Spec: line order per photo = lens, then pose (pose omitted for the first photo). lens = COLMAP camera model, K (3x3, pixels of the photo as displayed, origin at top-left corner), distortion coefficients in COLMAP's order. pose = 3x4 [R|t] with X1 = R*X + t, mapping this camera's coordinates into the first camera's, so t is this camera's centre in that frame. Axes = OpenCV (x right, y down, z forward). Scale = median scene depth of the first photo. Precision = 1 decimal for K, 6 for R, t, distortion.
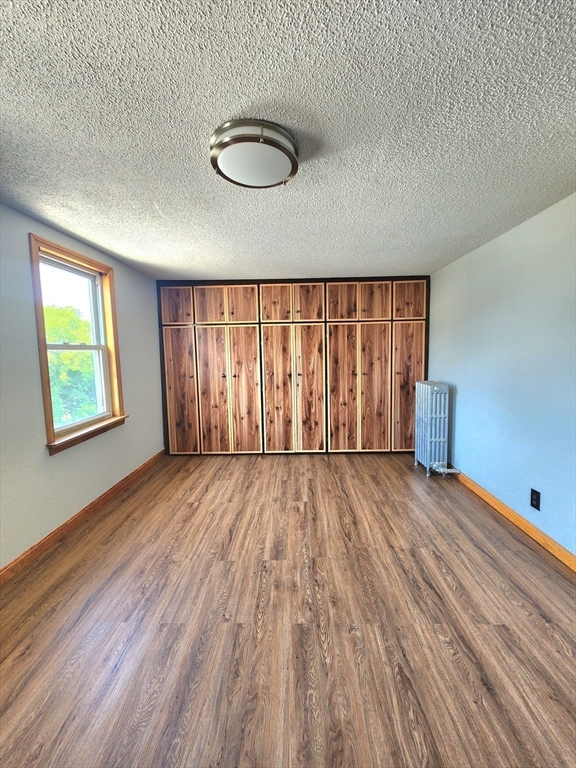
lens RADIAL K [[315.4, 0, 292.0], [0, 315.4, 383.9], [0, 0, 1]] dist [0.002417, -0.000164]
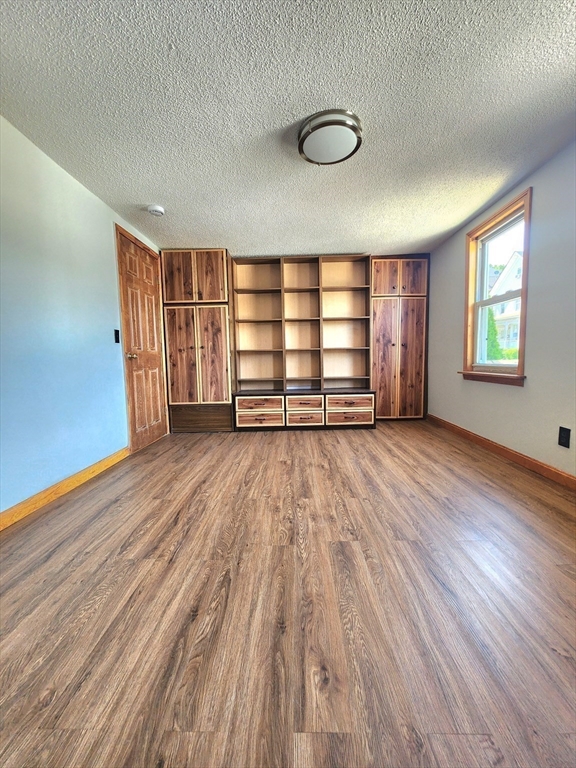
lens RADIAL K [[315.4, 0, 292.0], [0, 315.4, 383.9], [0, 0, 1]] dist [0.002417, -0.000164]
pose [[-0.999359, 0.035471, -0.004800, 0.060458], [0.033980, 0.982300, 0.184207, 0.047145], [0.011249, 0.183926, -0.982876, 1.759925]]
